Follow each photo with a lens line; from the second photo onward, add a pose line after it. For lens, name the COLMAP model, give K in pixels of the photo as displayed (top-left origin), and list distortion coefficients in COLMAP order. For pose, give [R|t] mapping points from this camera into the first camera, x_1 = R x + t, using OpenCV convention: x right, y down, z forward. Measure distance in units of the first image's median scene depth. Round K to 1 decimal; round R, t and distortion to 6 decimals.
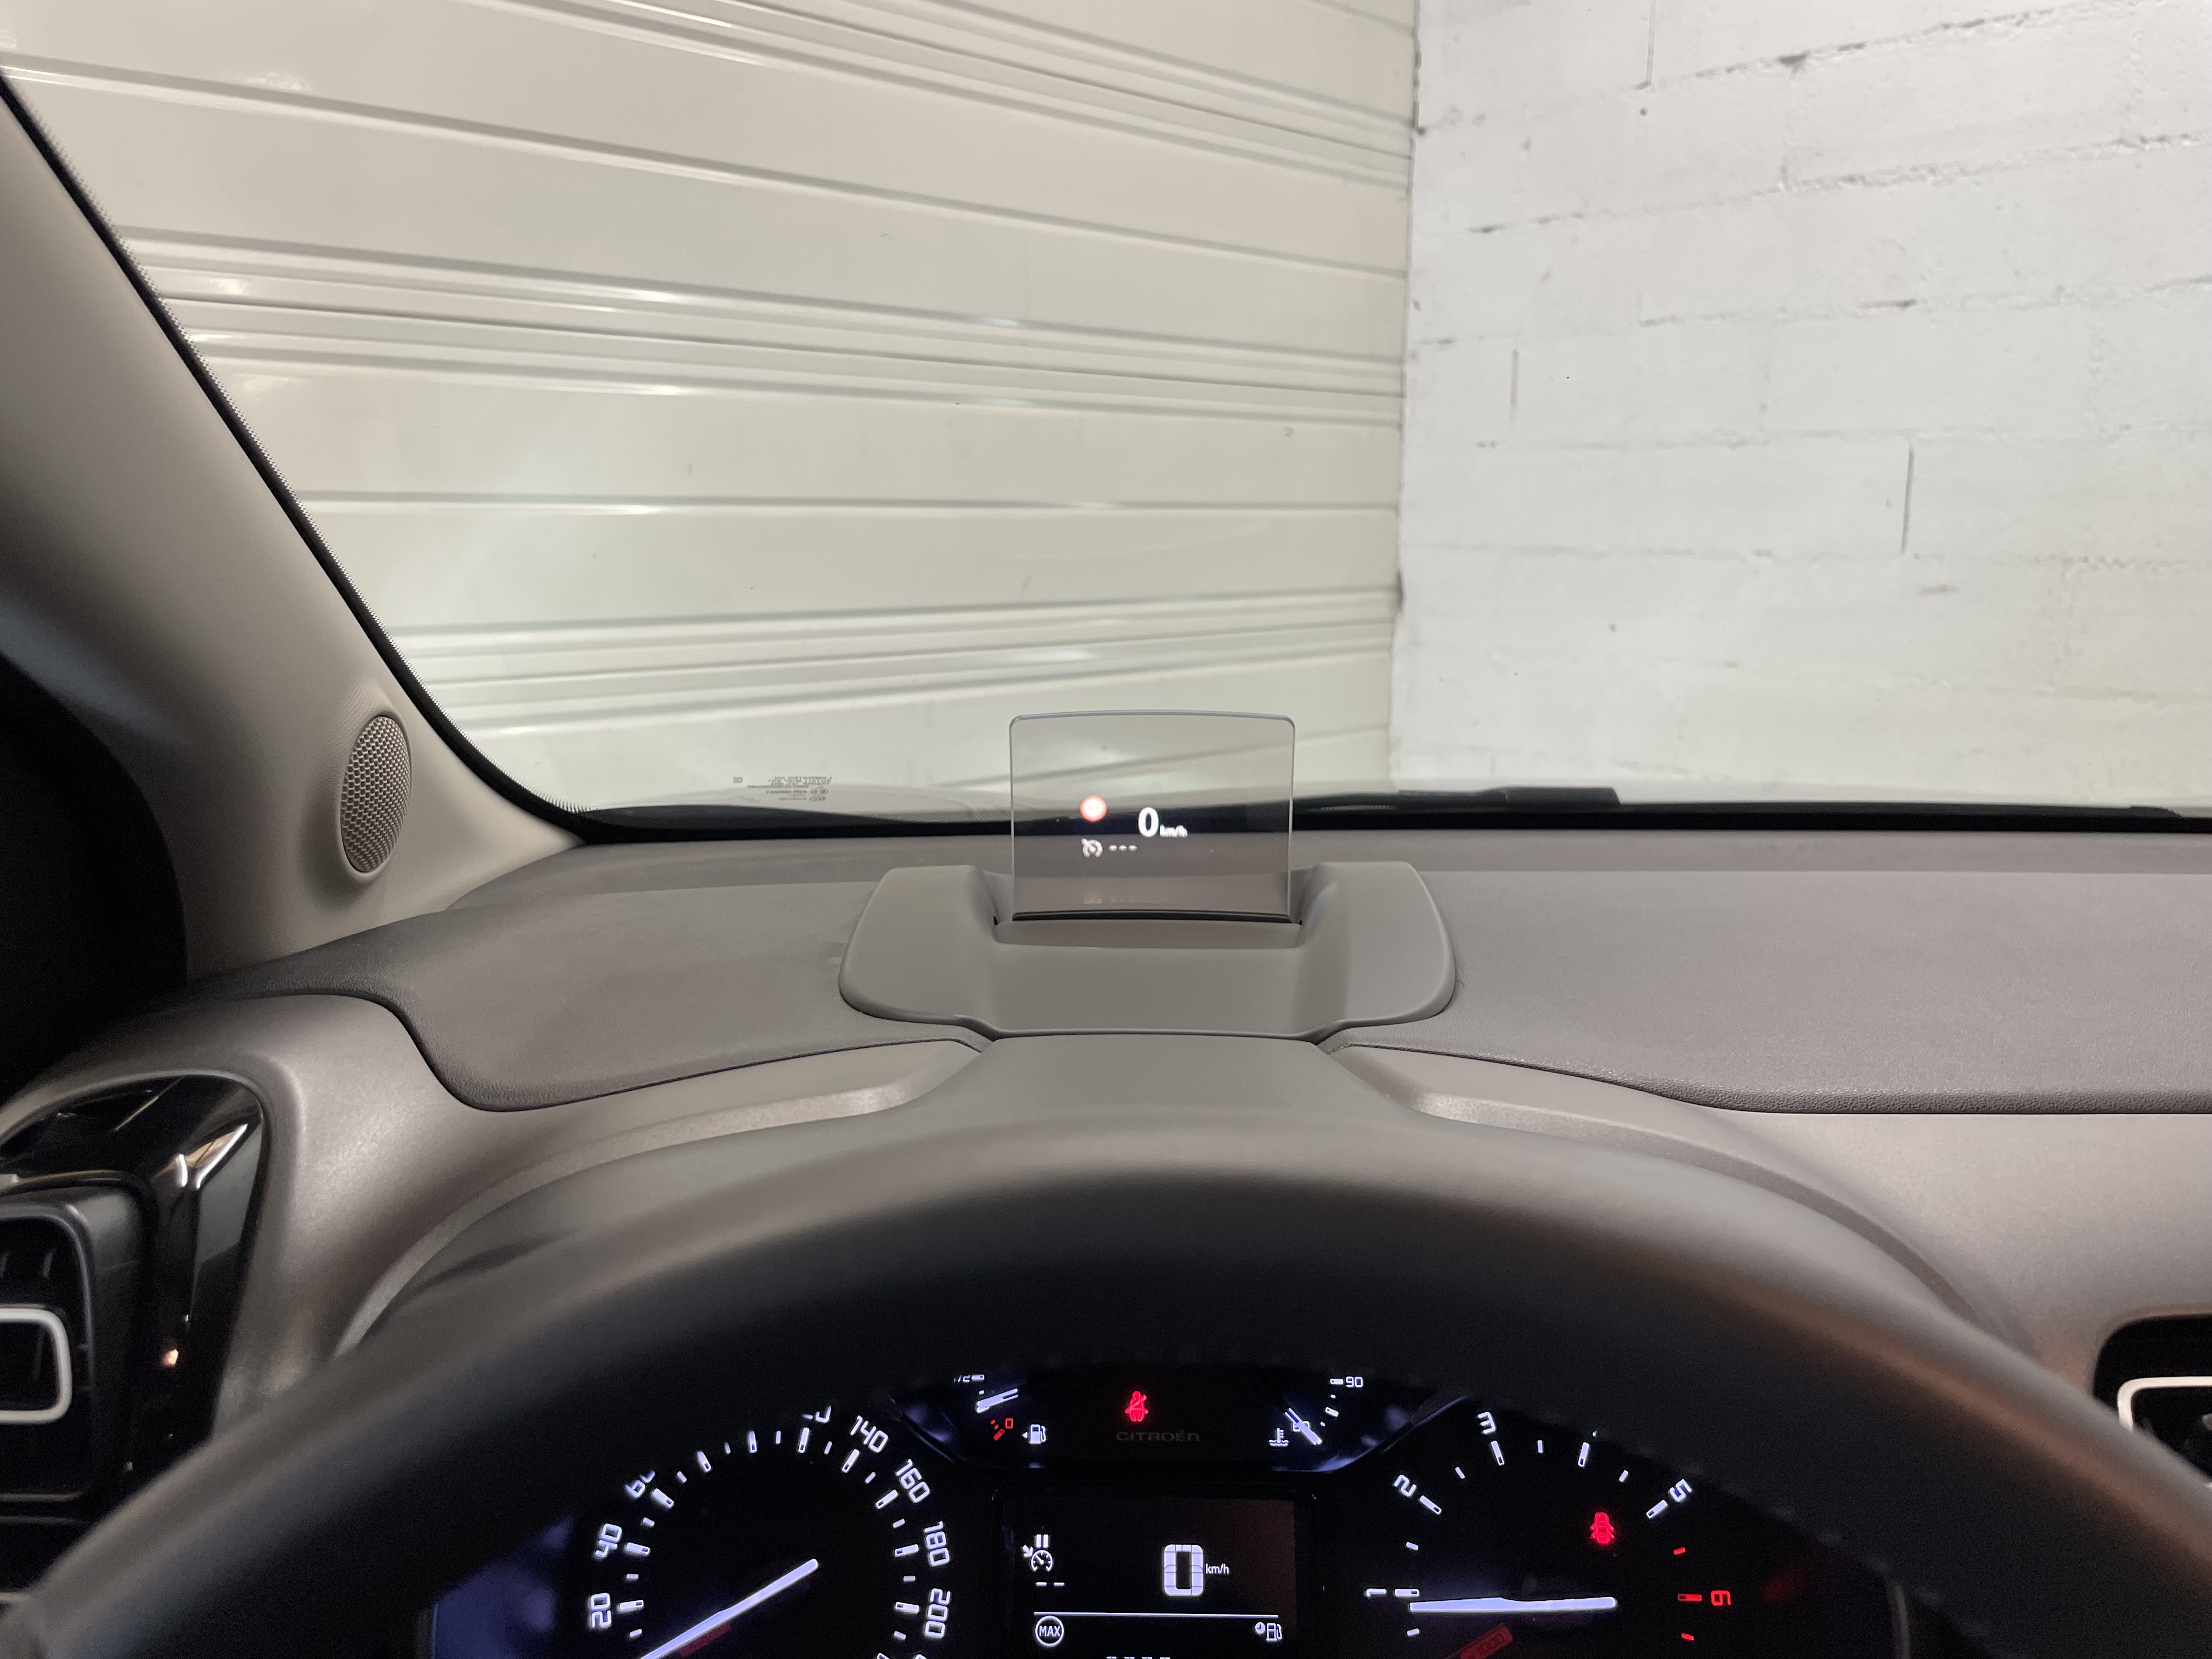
lens RADIAL K [[1698.8, 0, 1108.5], [0, 1698.8, 811.2], [0, 0, 1]] dist [0.090343, -0.138480]
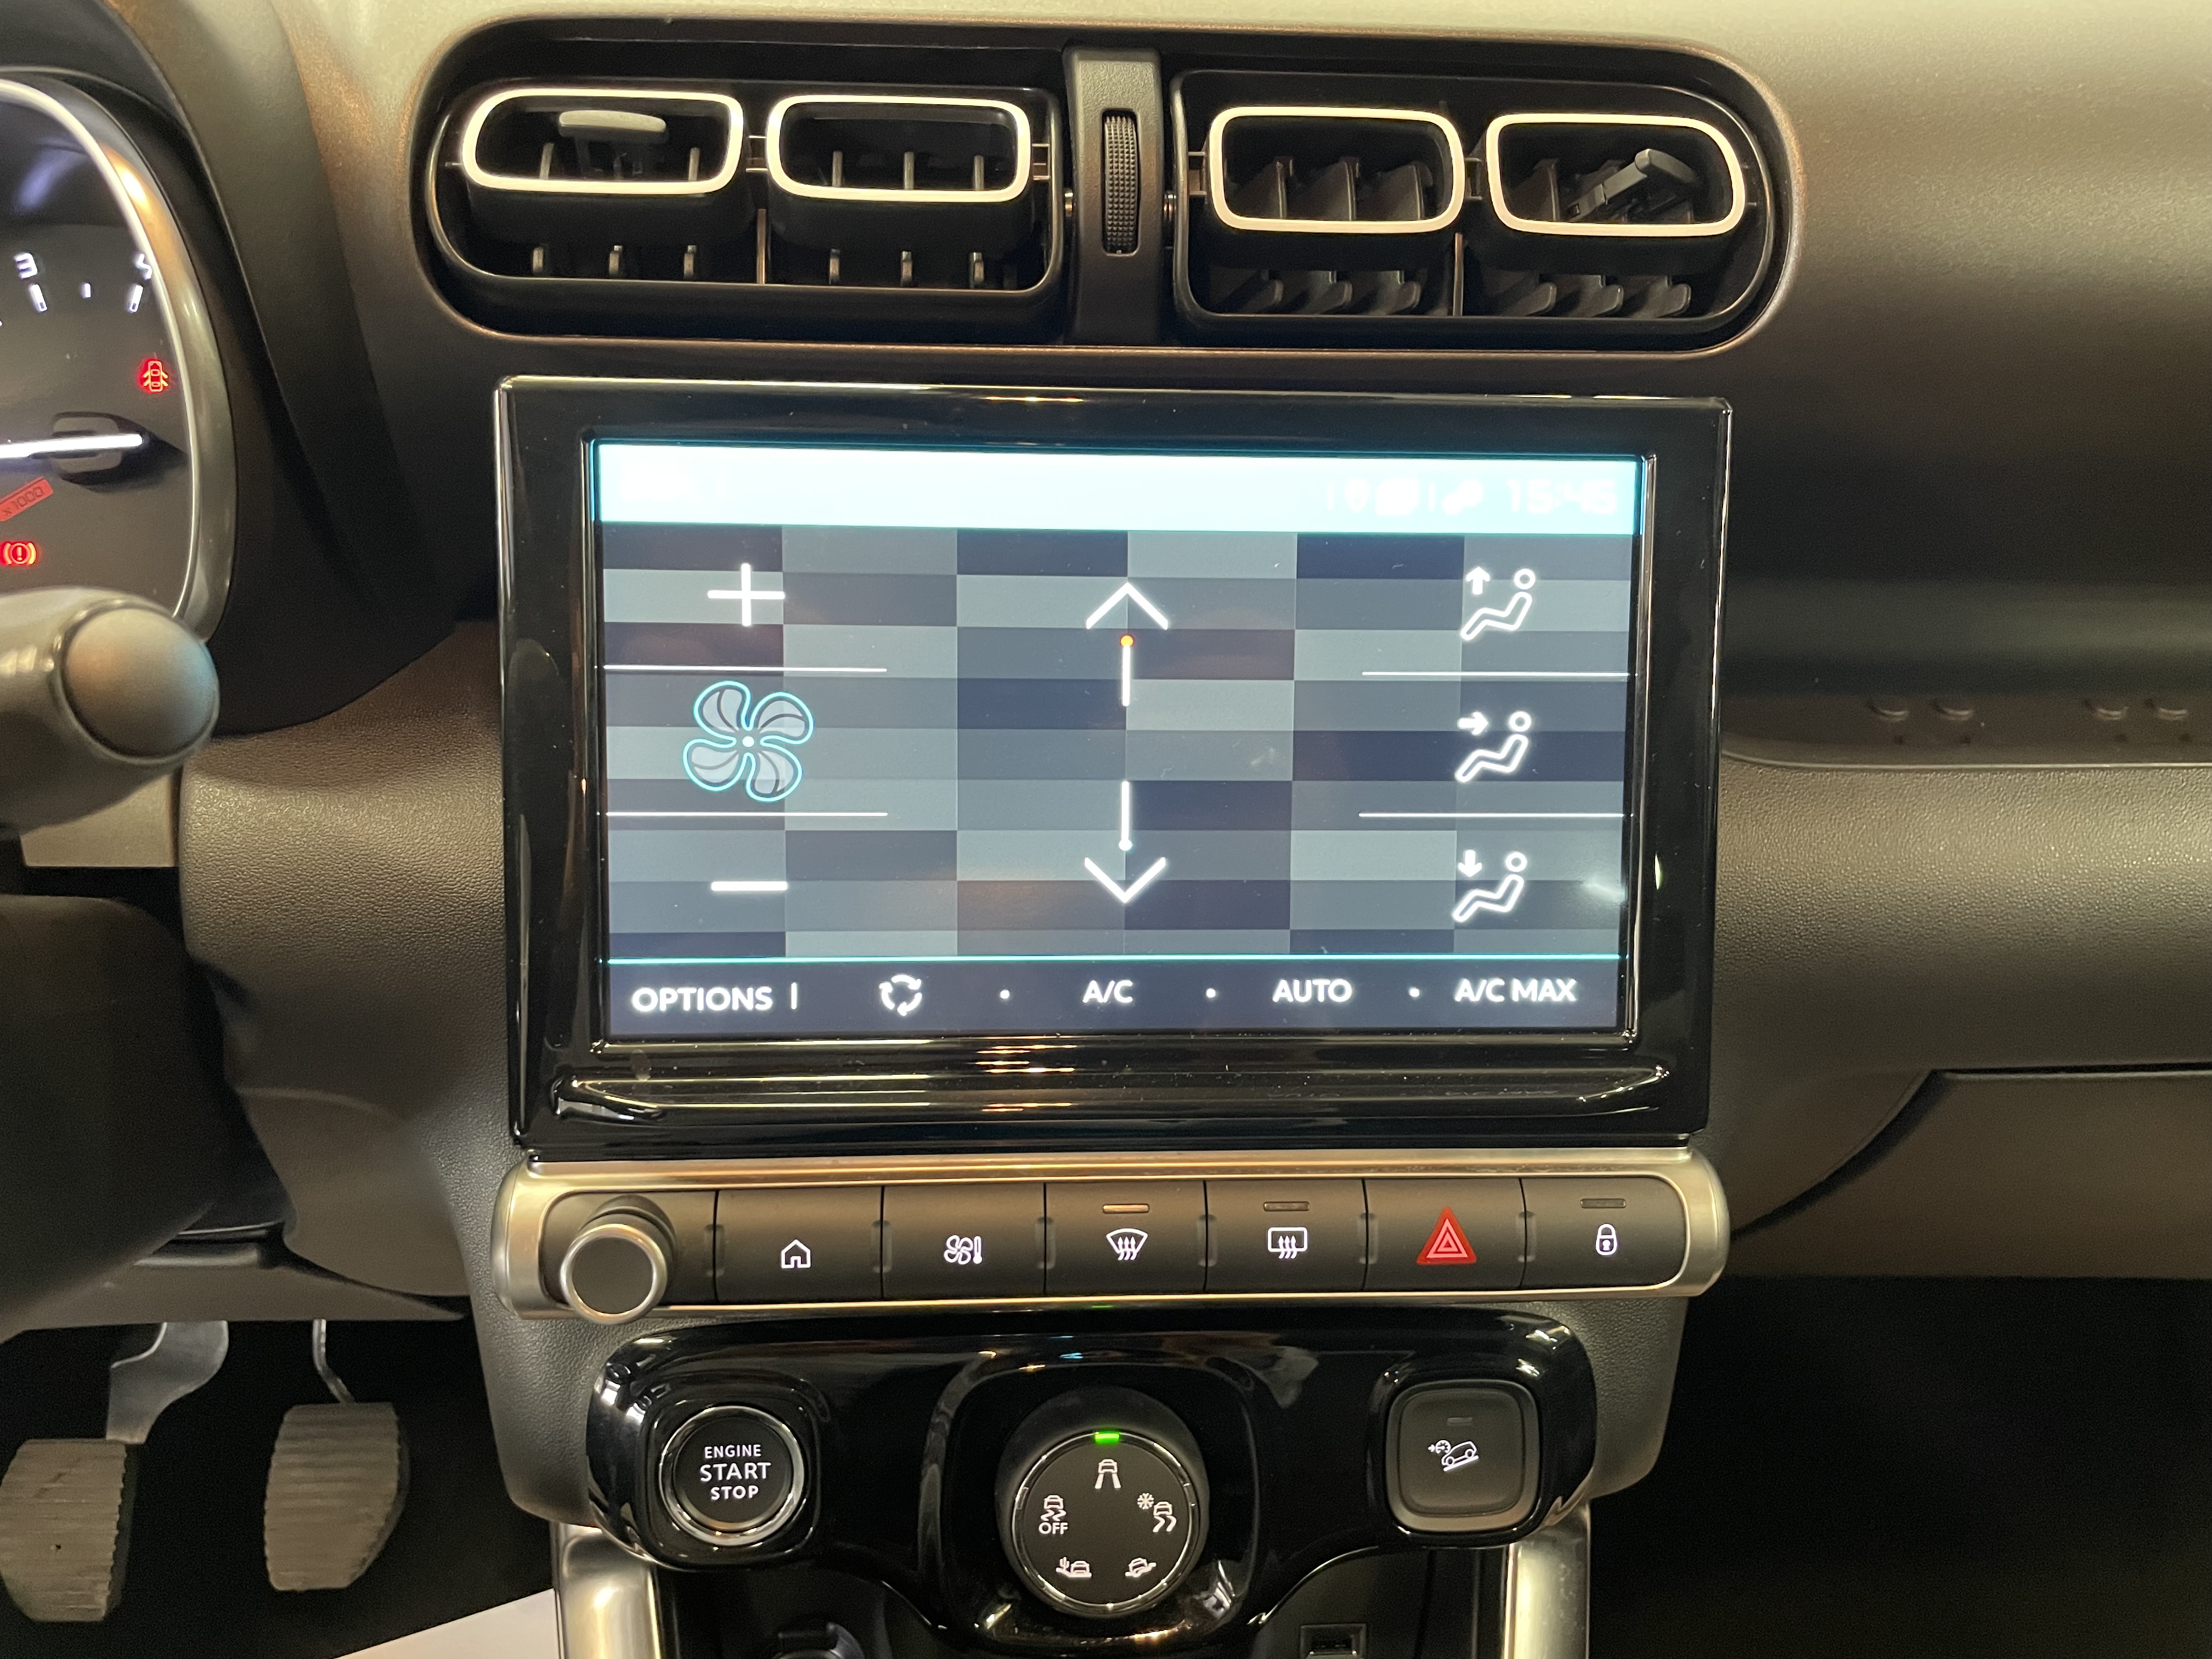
lens RADIAL K [[1698.8, 0, 1093.2], [0, 1698.8, 816.9], [0, 0, 1]] dist [0.090343, -0.138480]
pose [[0.995938, -0.014223, 0.088907, 0.679963], [-0.013426, 0.952945, 0.302844, 0.350591], [-0.089031, -0.302808, 0.948884, 0.032705]]
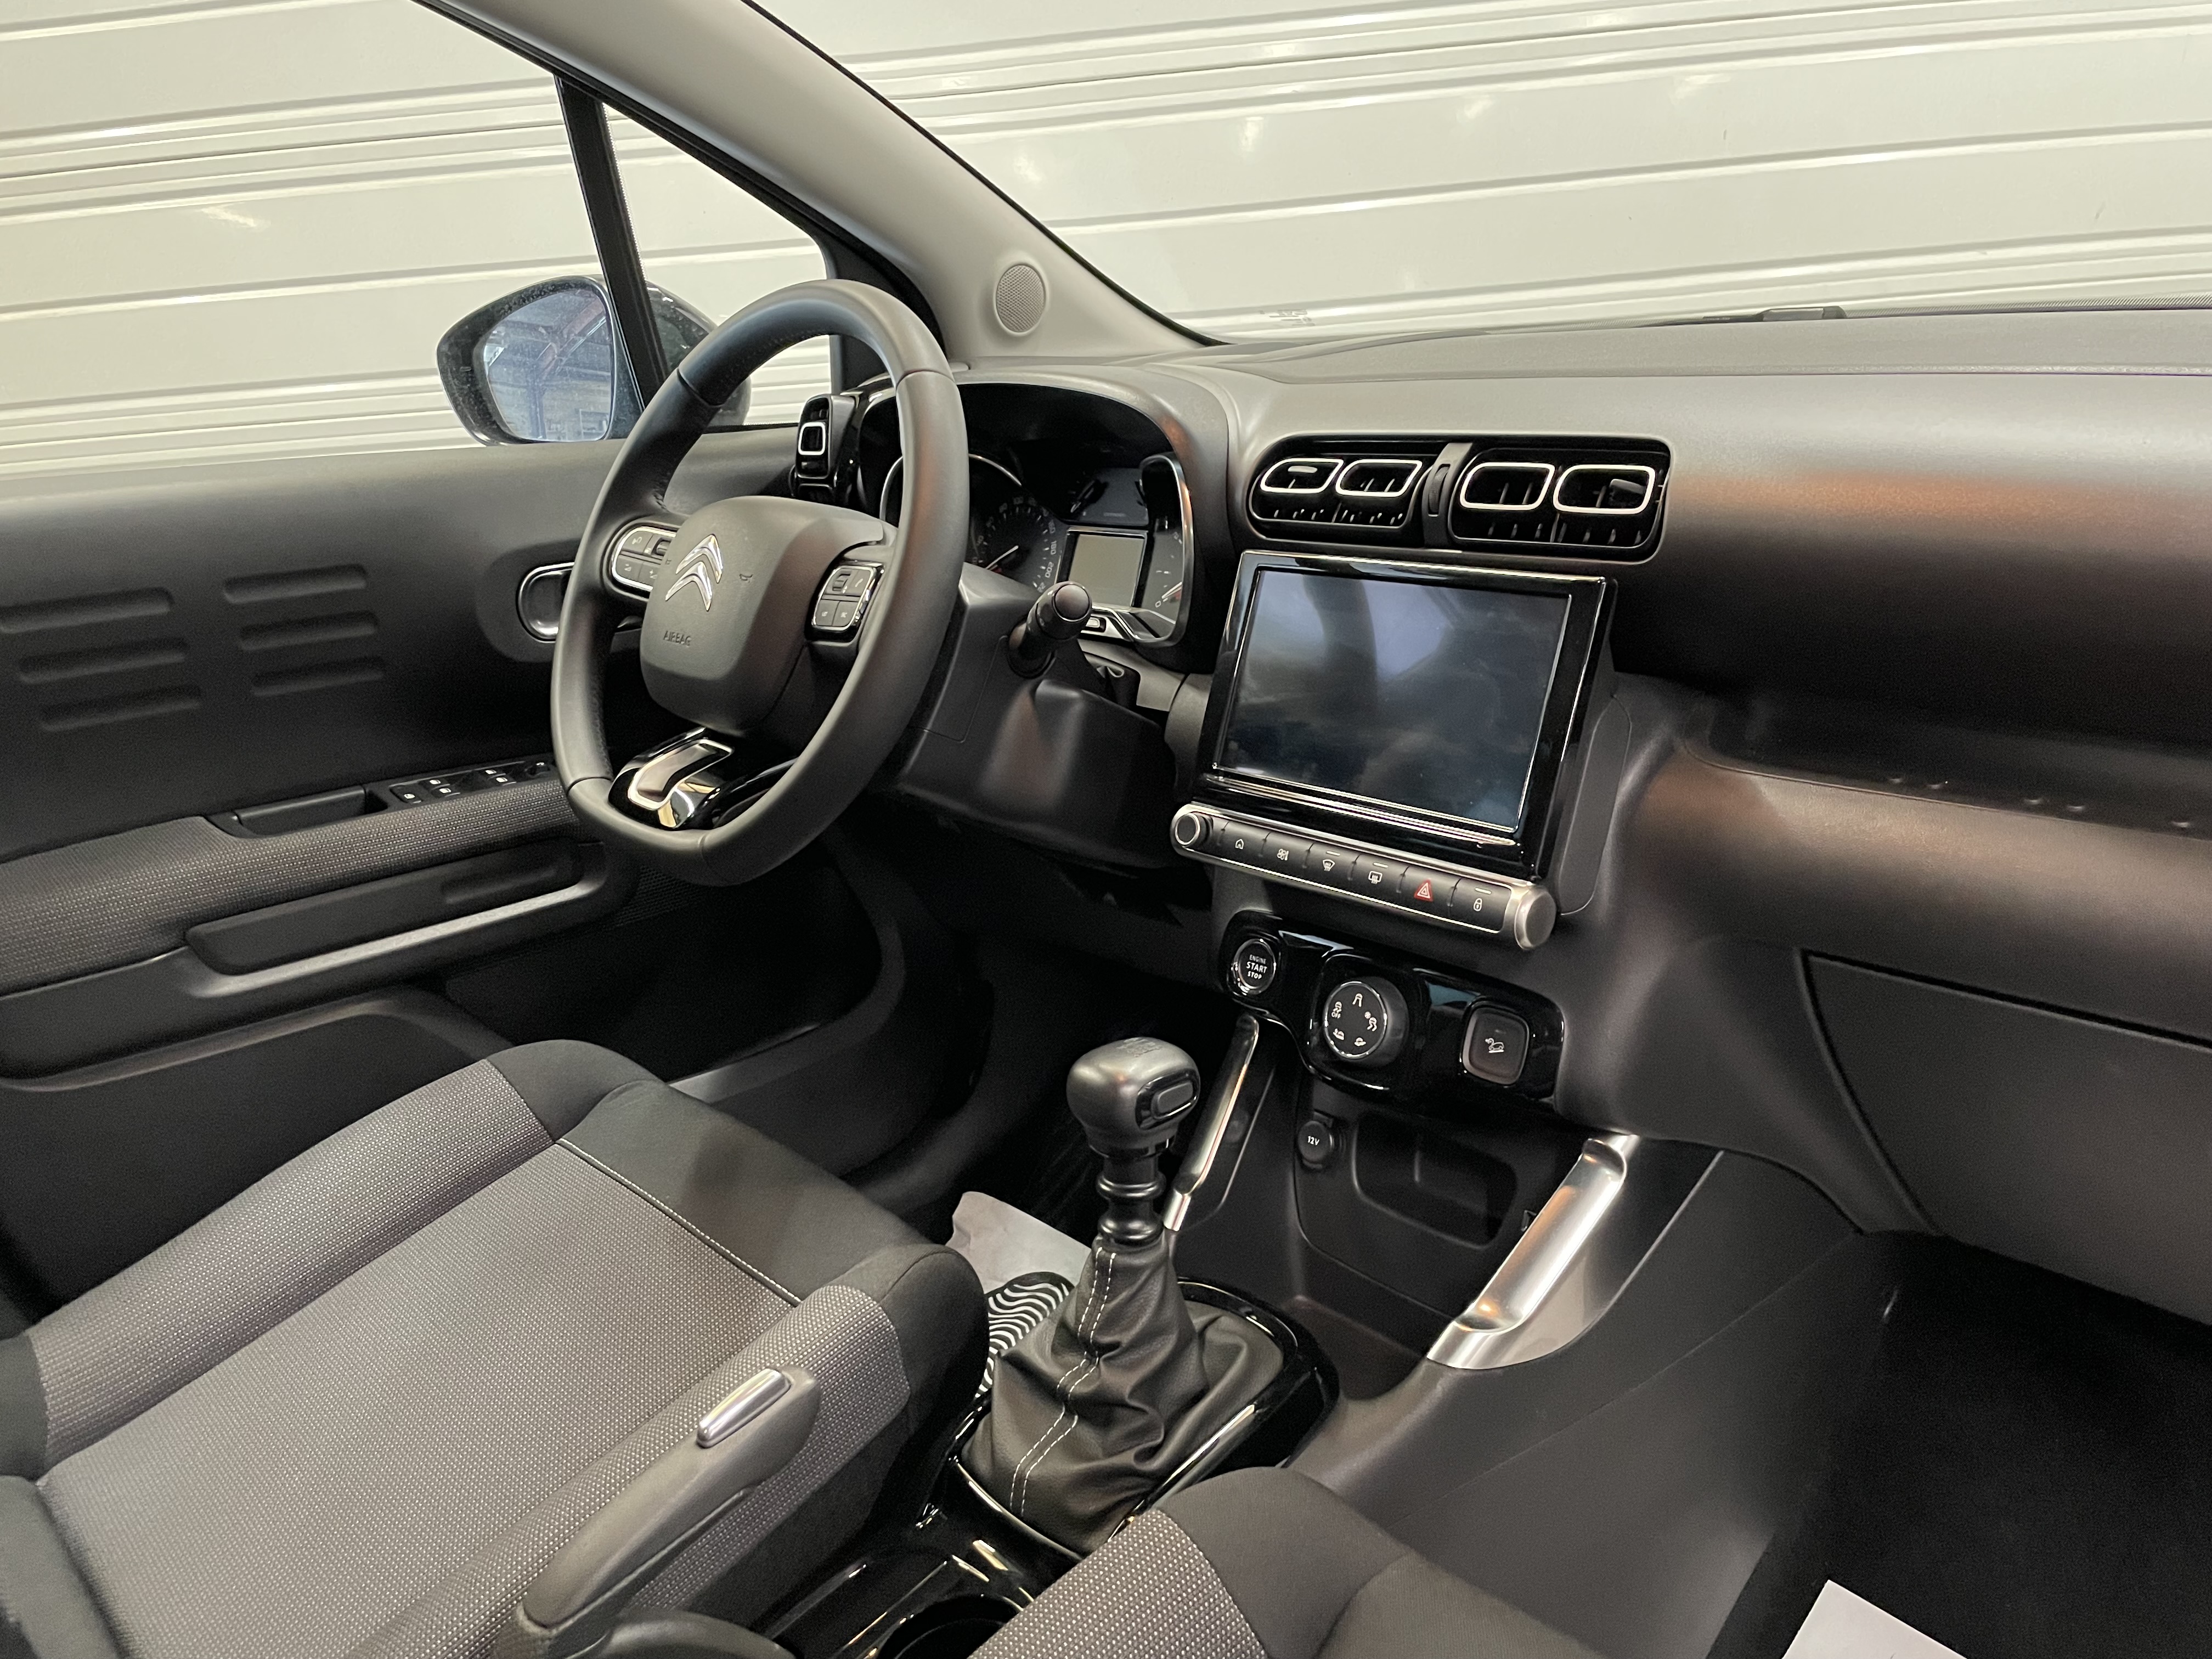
lens RADIAL K [[1698.8, 0, 1096.6], [0, 1698.8, 817.7], [0, 0, 1]] dist [0.090343, -0.138480]
pose [[0.683070, 0.165959, -0.711248, 1.970838], [-0.045790, 0.981656, 0.185079, 0.338224], [0.728916, -0.093854, 0.678139, -0.863010]]
